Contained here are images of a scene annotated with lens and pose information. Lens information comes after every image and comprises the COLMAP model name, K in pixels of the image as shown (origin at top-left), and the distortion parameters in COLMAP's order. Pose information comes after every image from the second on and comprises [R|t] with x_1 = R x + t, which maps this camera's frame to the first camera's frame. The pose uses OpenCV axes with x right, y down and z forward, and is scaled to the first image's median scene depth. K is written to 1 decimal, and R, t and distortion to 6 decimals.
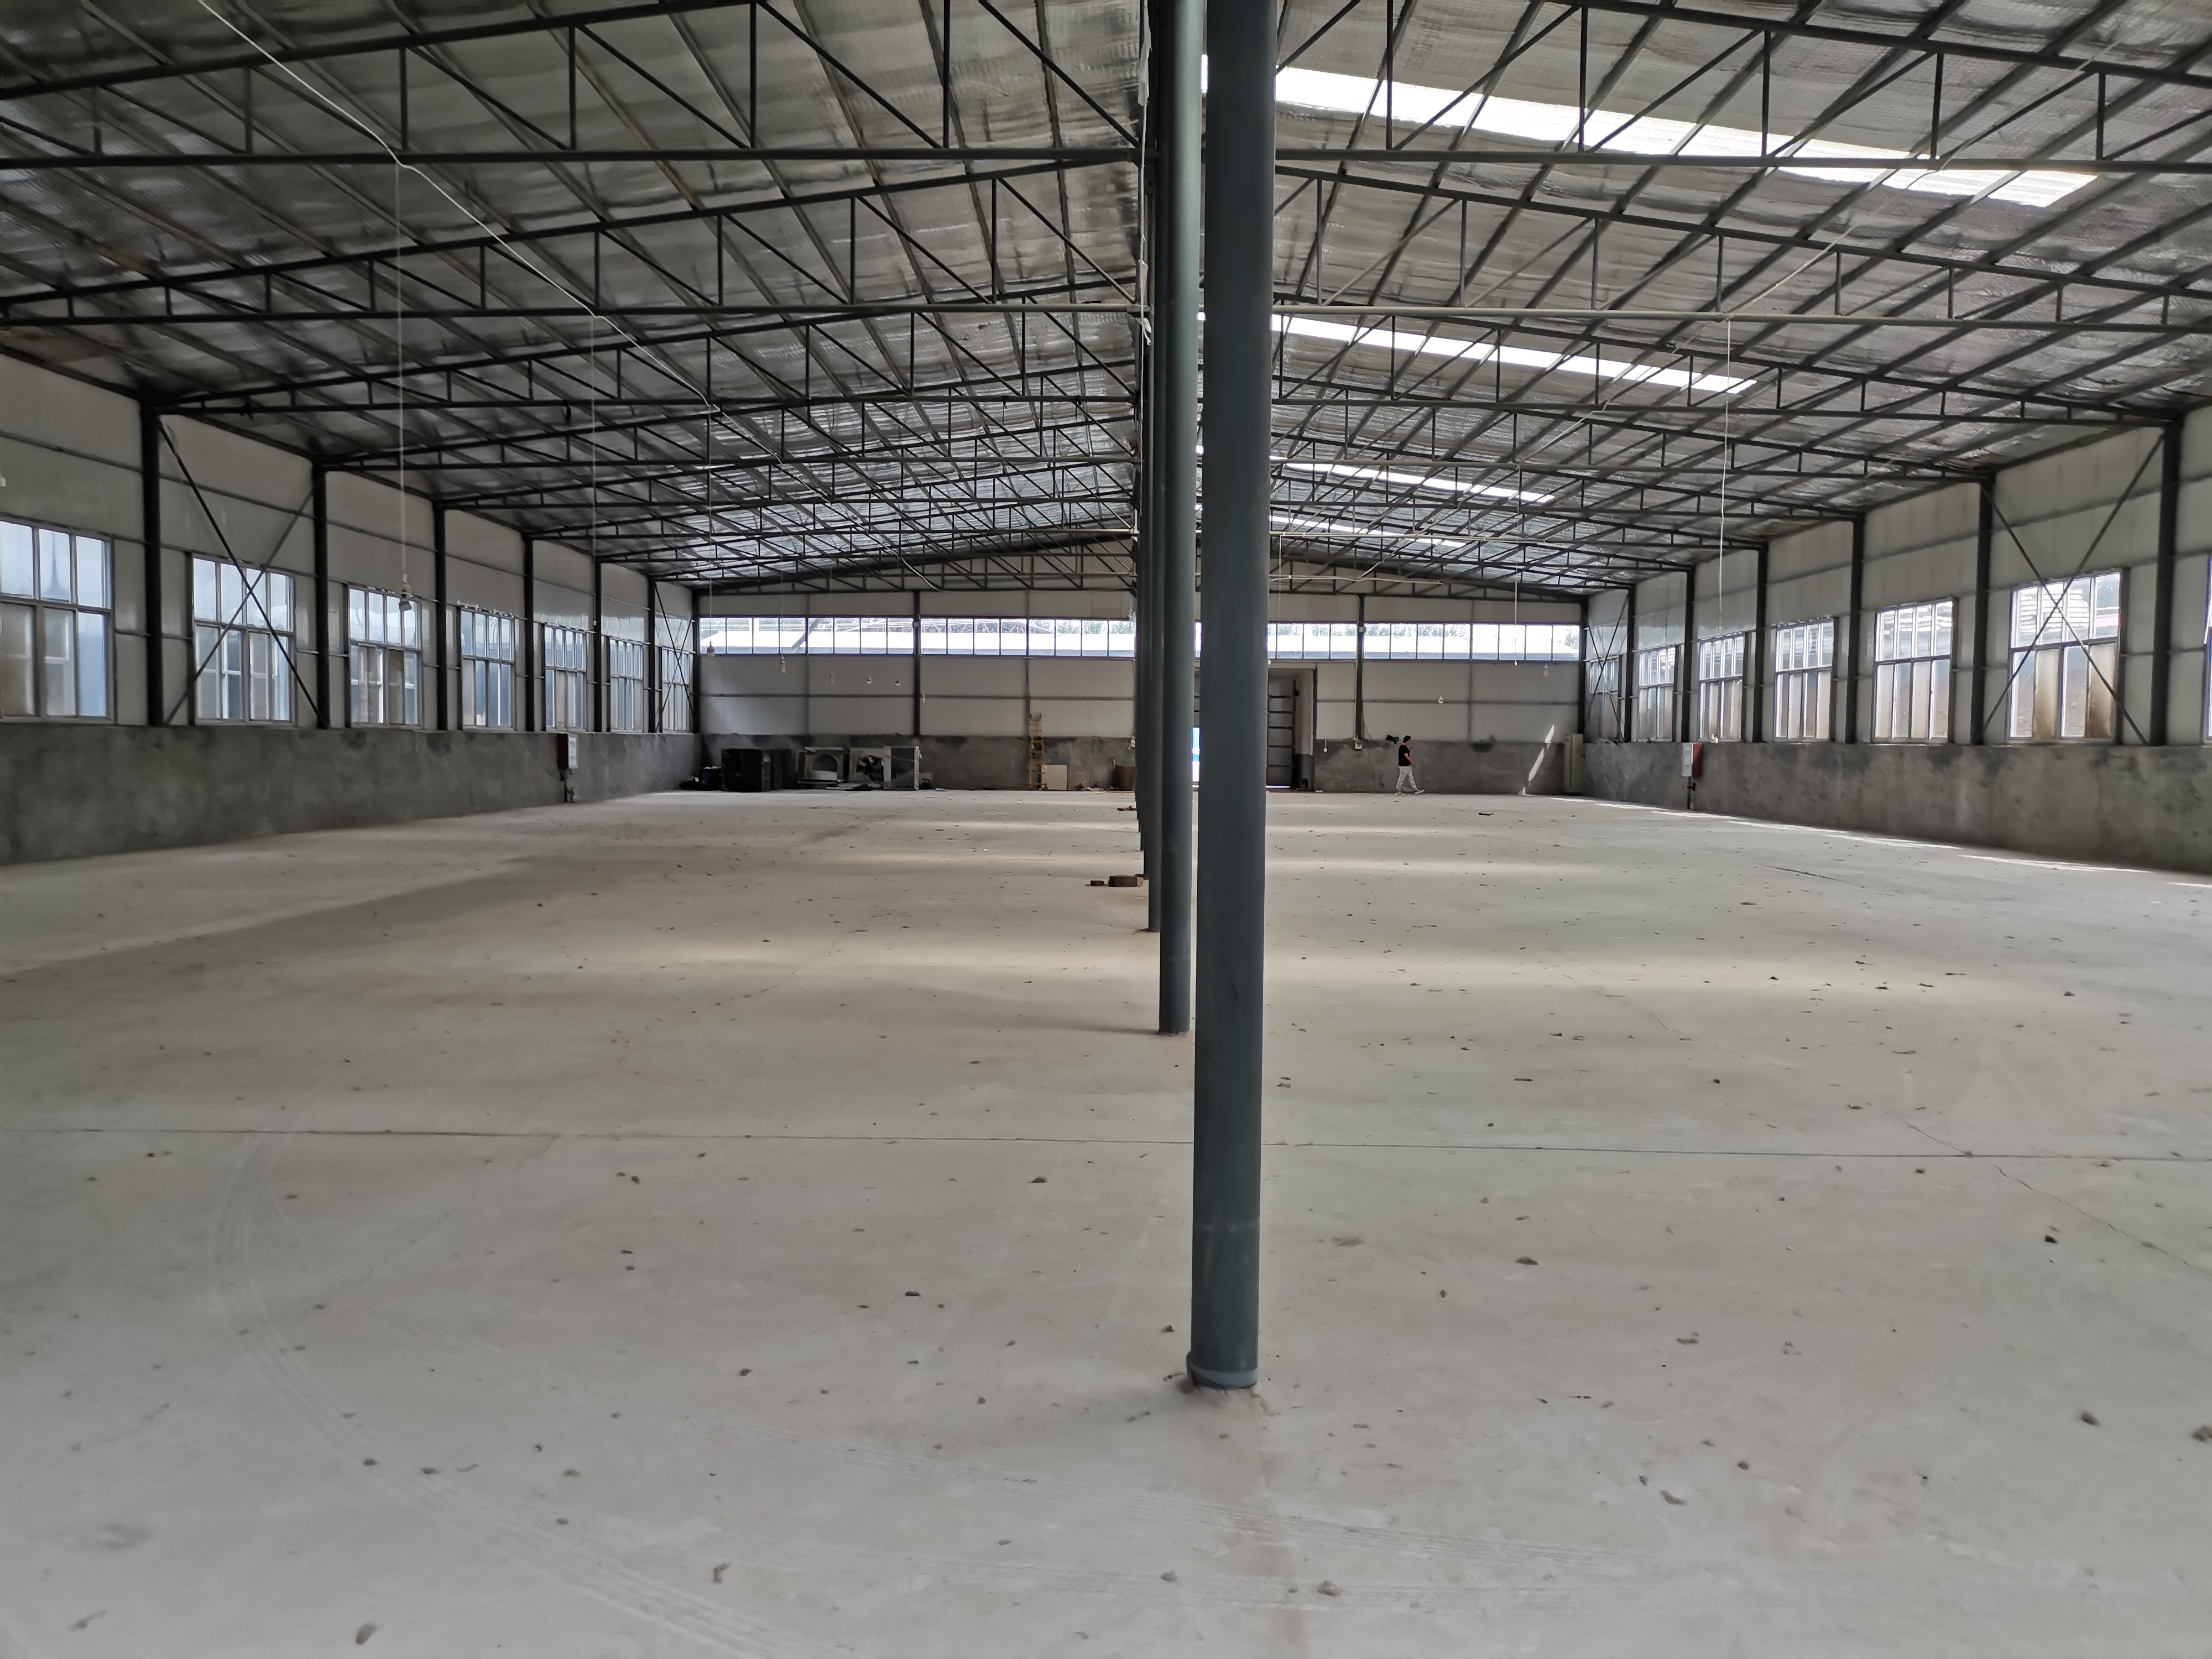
lens RADIAL K [[1697.5, 0, 1107.5], [0, 1697.5, 824.3], [0, 0, 1]] dist [0.053172, 0.010151]
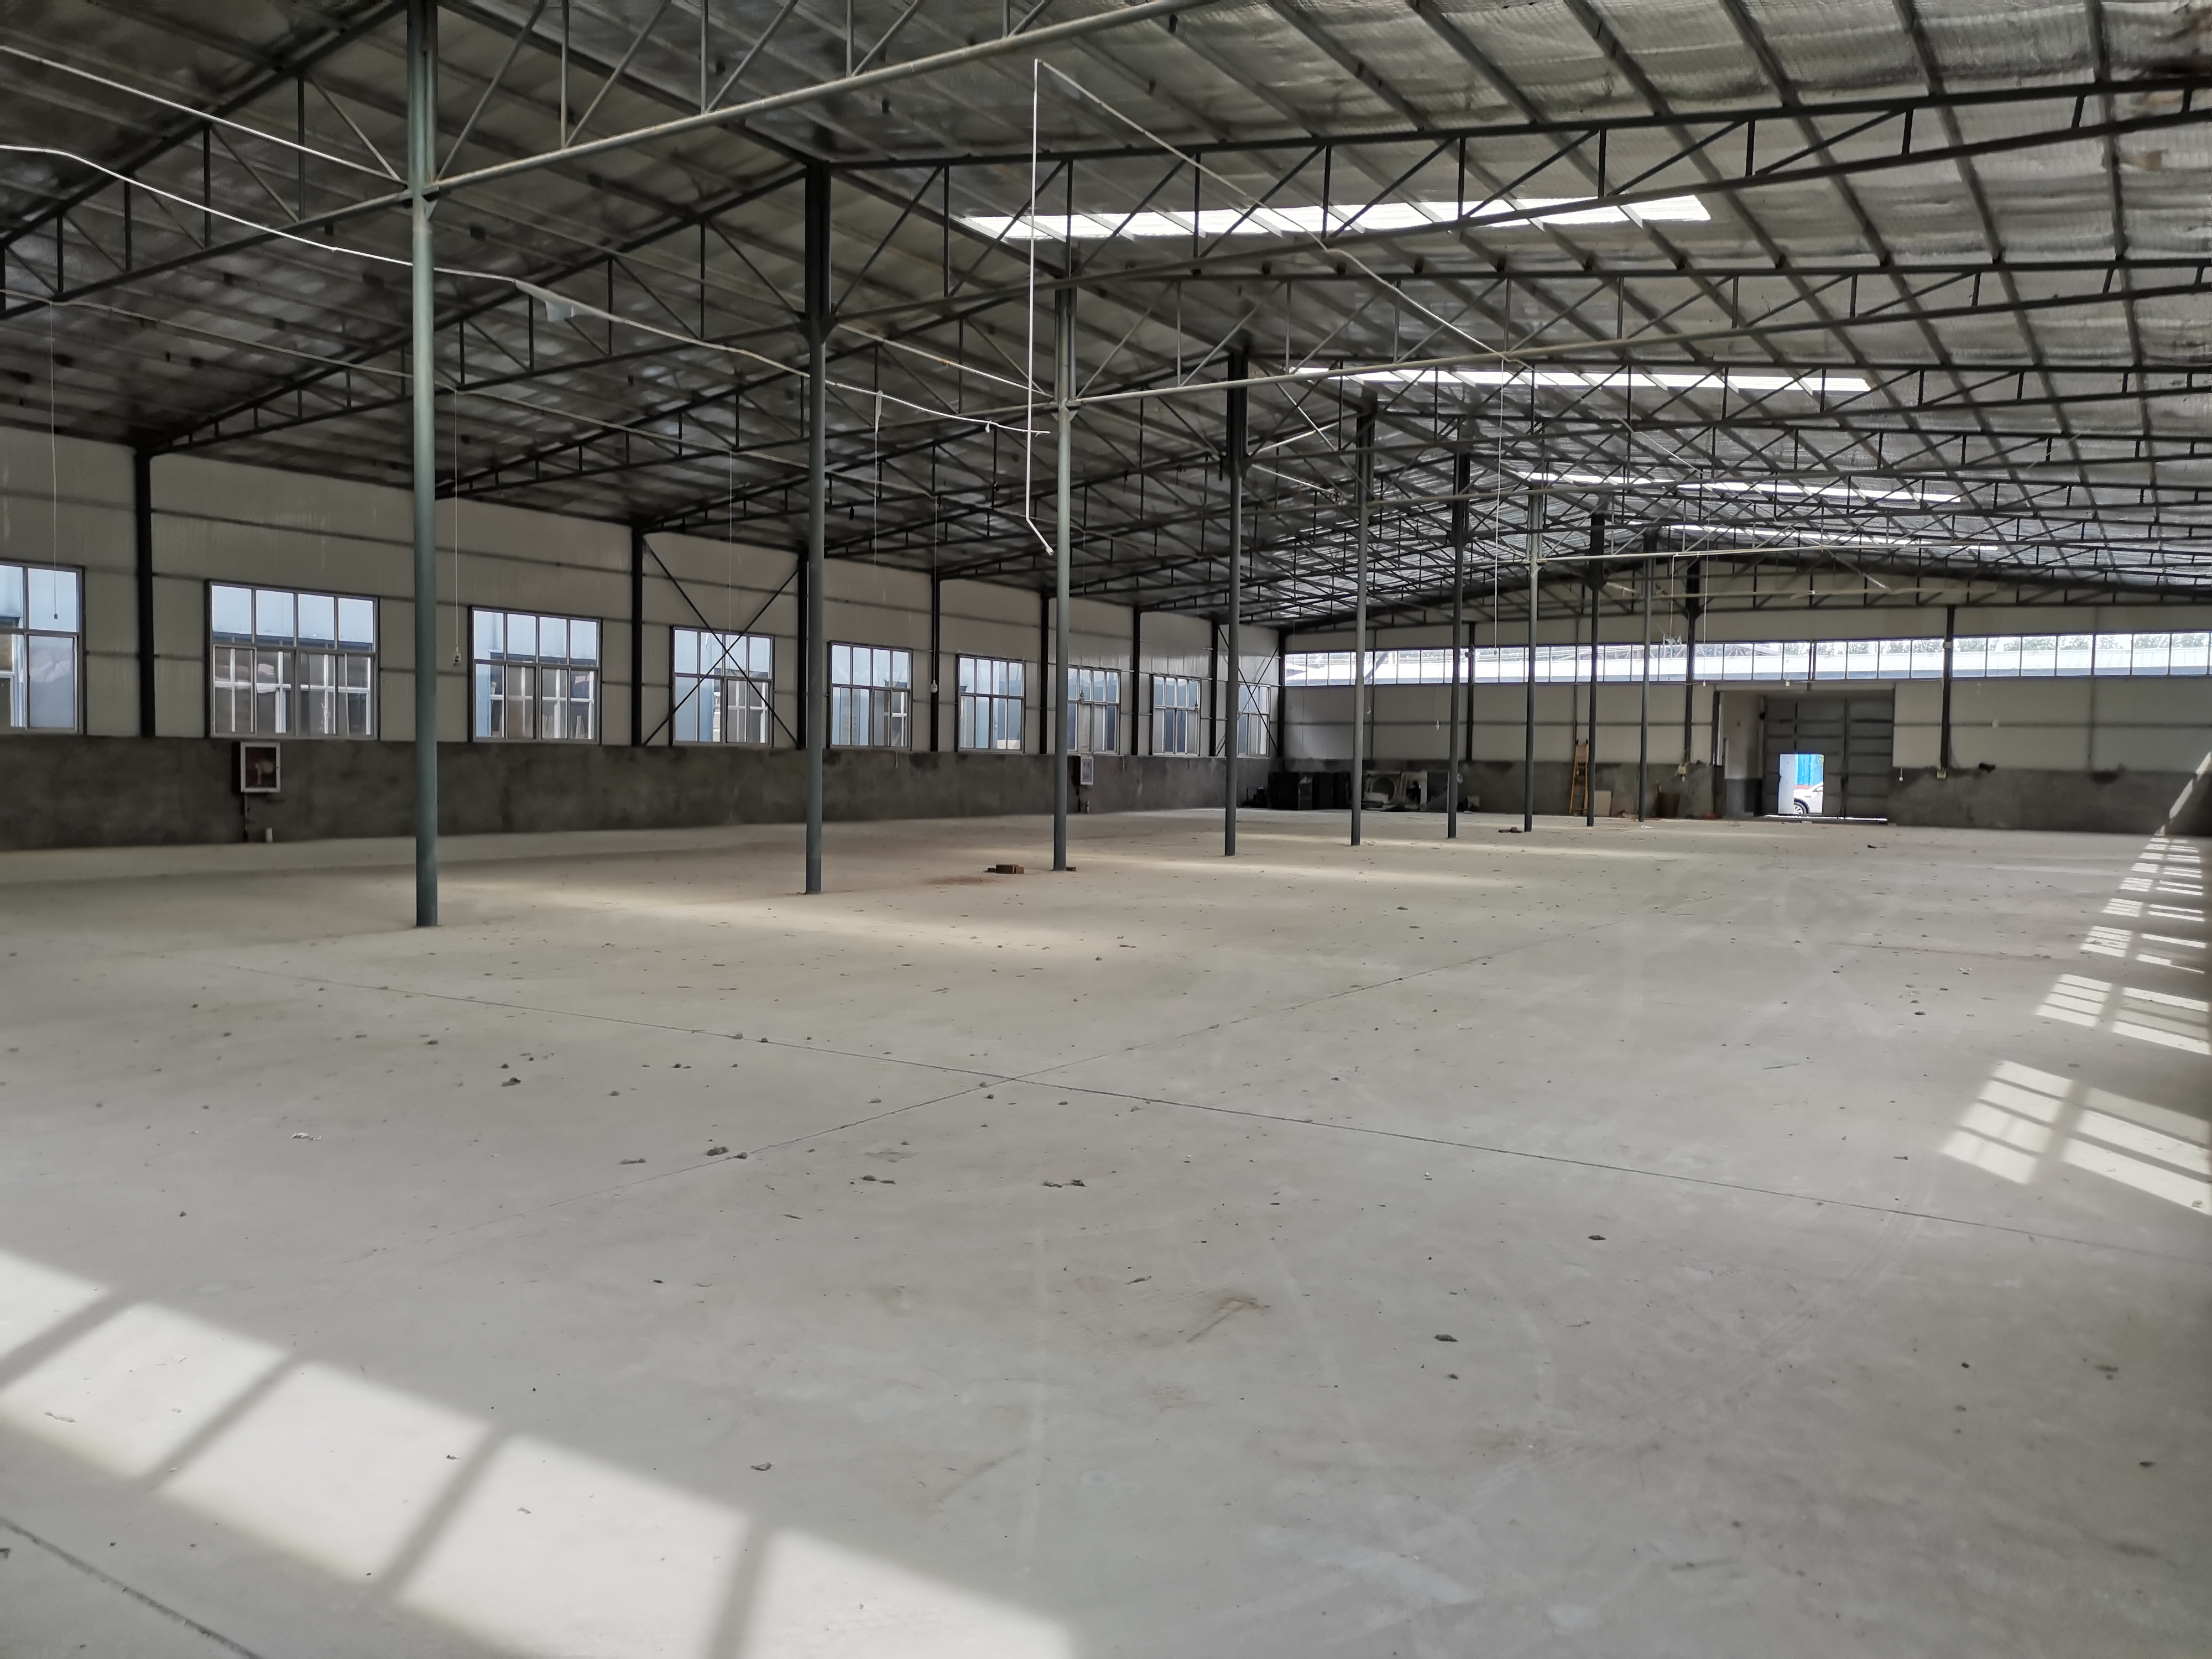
lens RADIAL K [[1697.5, 0, 1100.6], [0, 1697.5, 836.6], [0, 0, 1]] dist [0.053172, 0.010151]
pose [[0.845138, 0.031135, -0.533640, 0.263778], [-0.036504, 0.999333, 0.000494, 0.002428], [0.533300, 0.019063, 0.845711, -0.006937]]
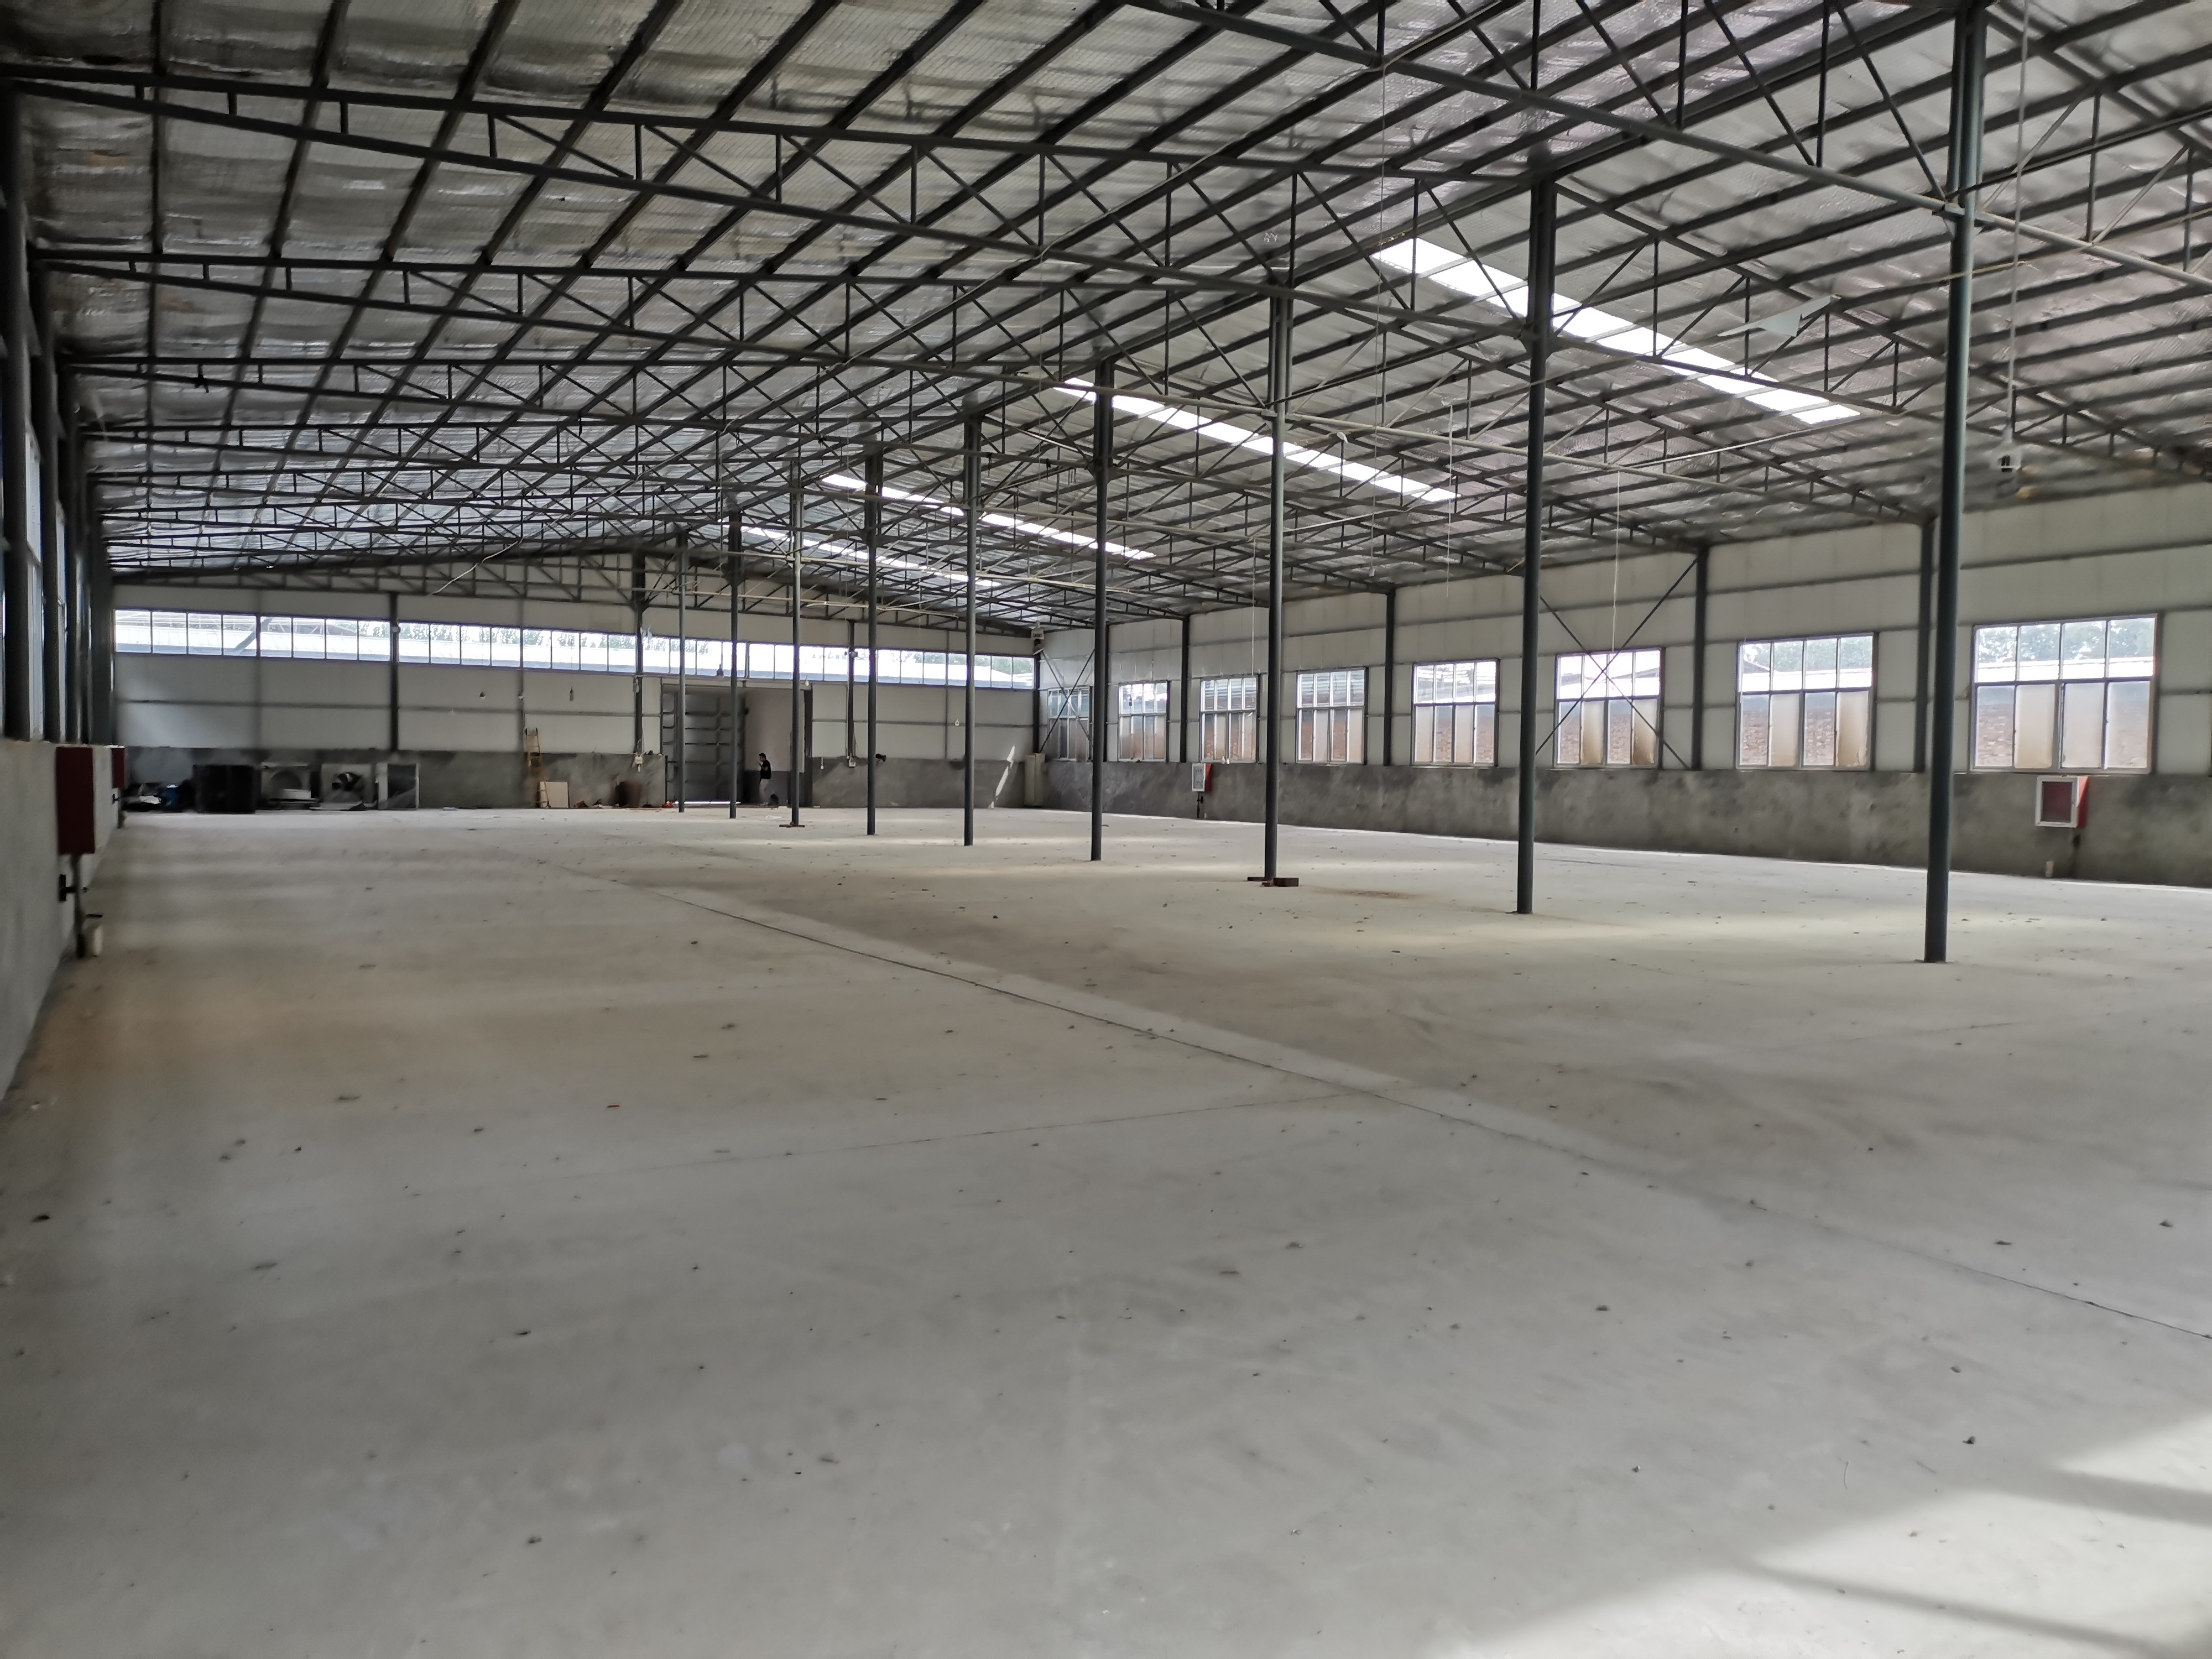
lens RADIAL K [[1697.5, 0, 1119.1], [0, 1697.5, 831.0], [0, 0, 1]] dist [0.053172, 0.010151]
pose [[0.861676, -0.017386, 0.507160, -0.252335], [0.019079, 0.999816, 0.001858, -0.002864], [-0.507099, 0.008075, 0.861850, 0.001104]]
